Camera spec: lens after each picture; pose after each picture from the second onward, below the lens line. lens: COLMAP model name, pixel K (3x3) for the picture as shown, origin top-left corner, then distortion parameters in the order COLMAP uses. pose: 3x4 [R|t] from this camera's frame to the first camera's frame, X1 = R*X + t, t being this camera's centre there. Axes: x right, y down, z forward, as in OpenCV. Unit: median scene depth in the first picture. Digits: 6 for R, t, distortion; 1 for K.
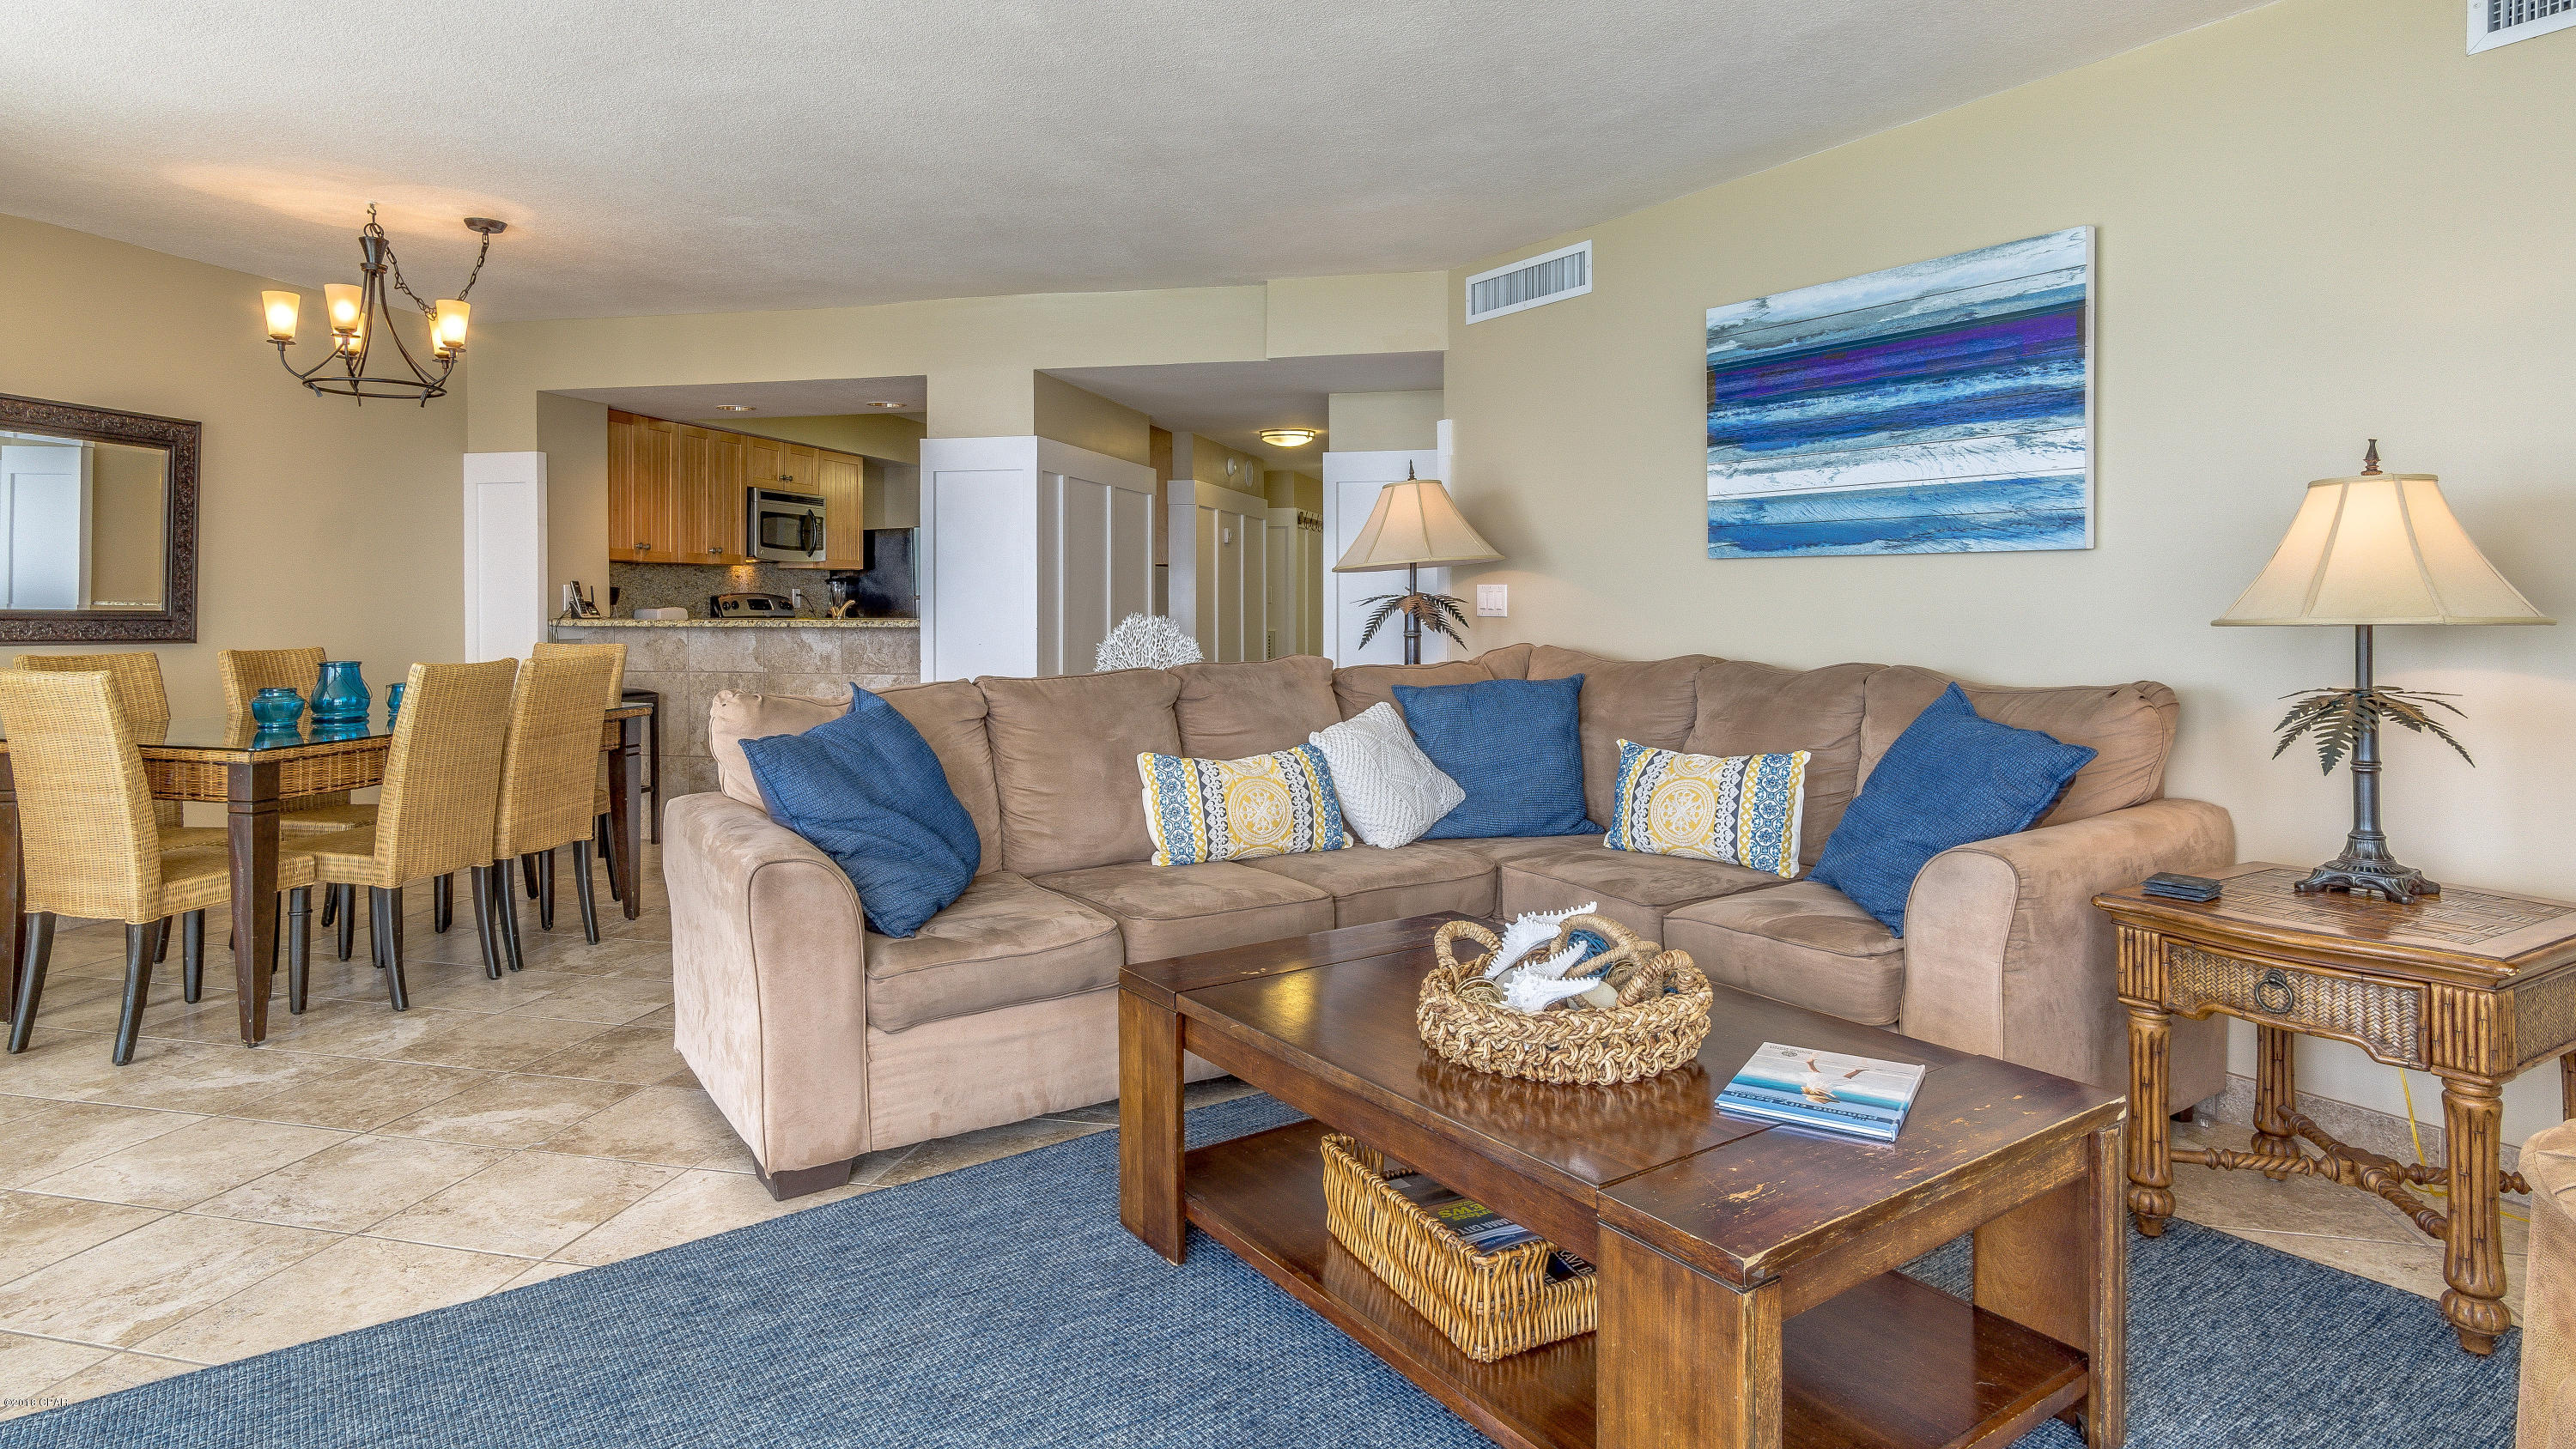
lens RADIAL K [[1442.6, 0, 1292.0], [0, 1442.6, 615.8], [0, 0, 1]] dist [0.005948, 0.003261]
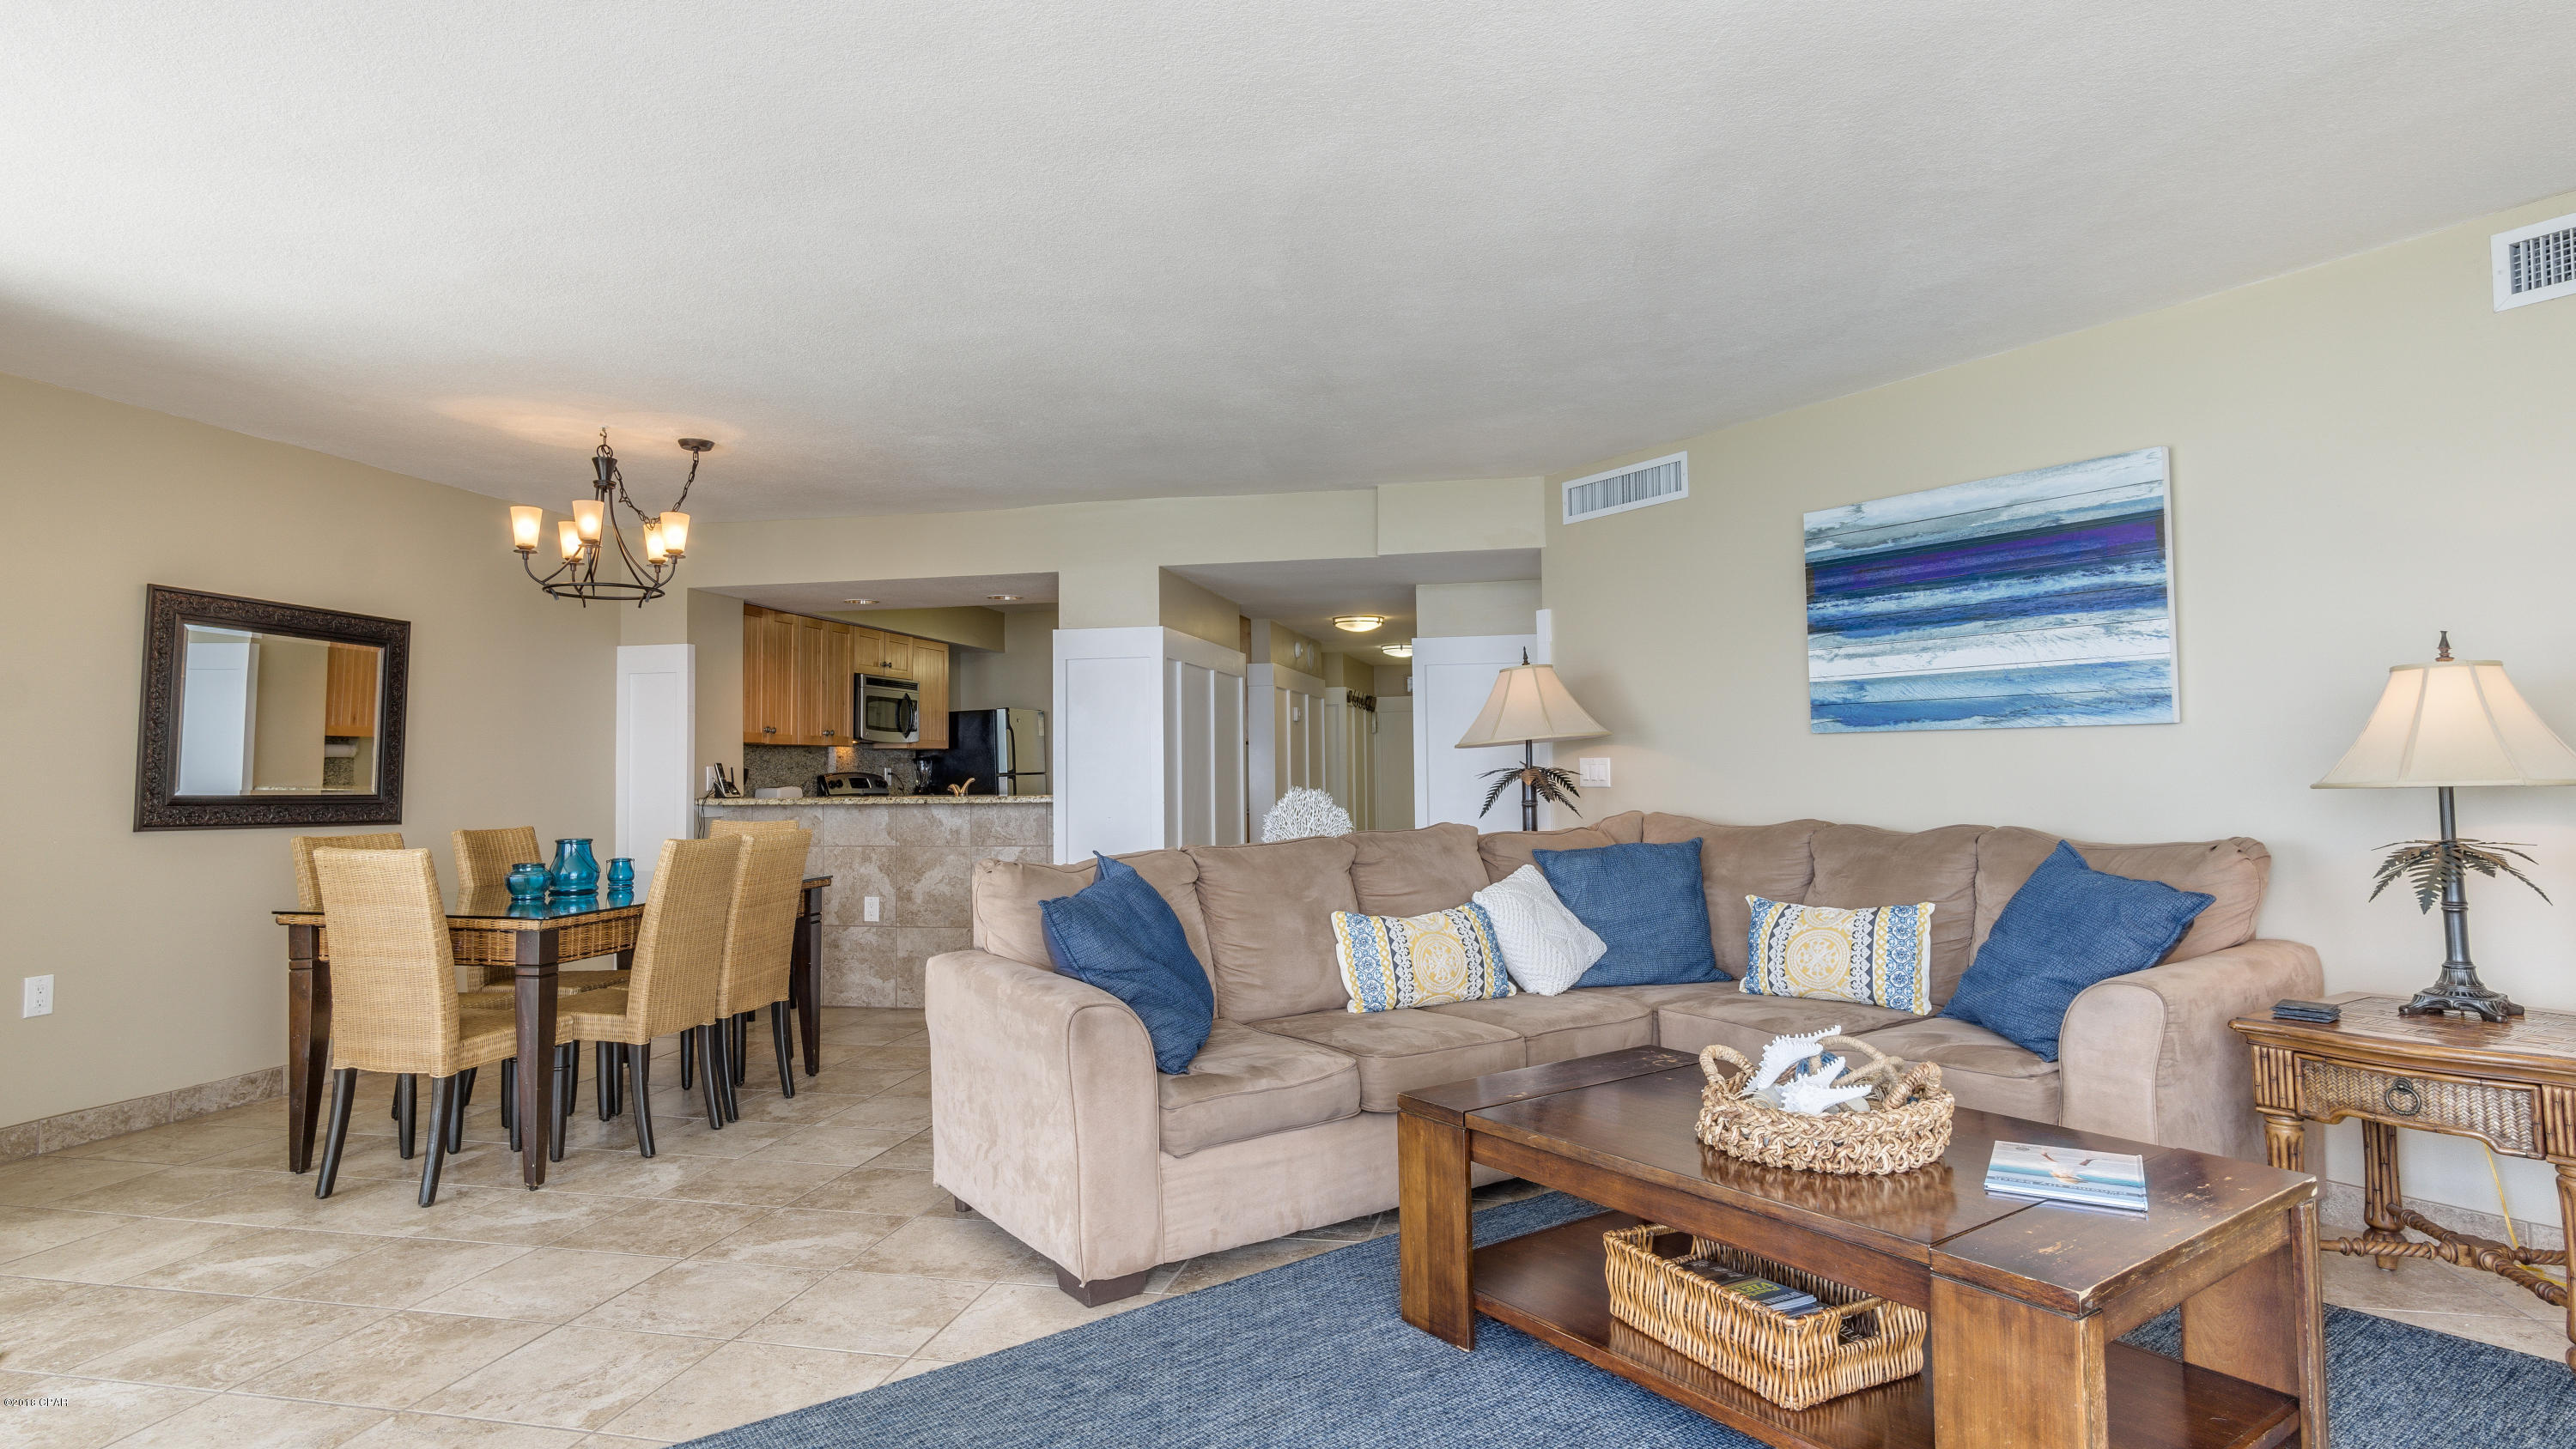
lens RADIAL K [[1406.6, 0, 1286.1], [0, 1406.6, 707.9], [0, 0, 1]] dist [0.006759, 0.003606]
pose [[0.999812, -0.009657, 0.016808, -0.175532], [0.010601, 0.998318, -0.057003, -0.001546], [-0.016230, 0.057171, 0.998232, -0.112209]]
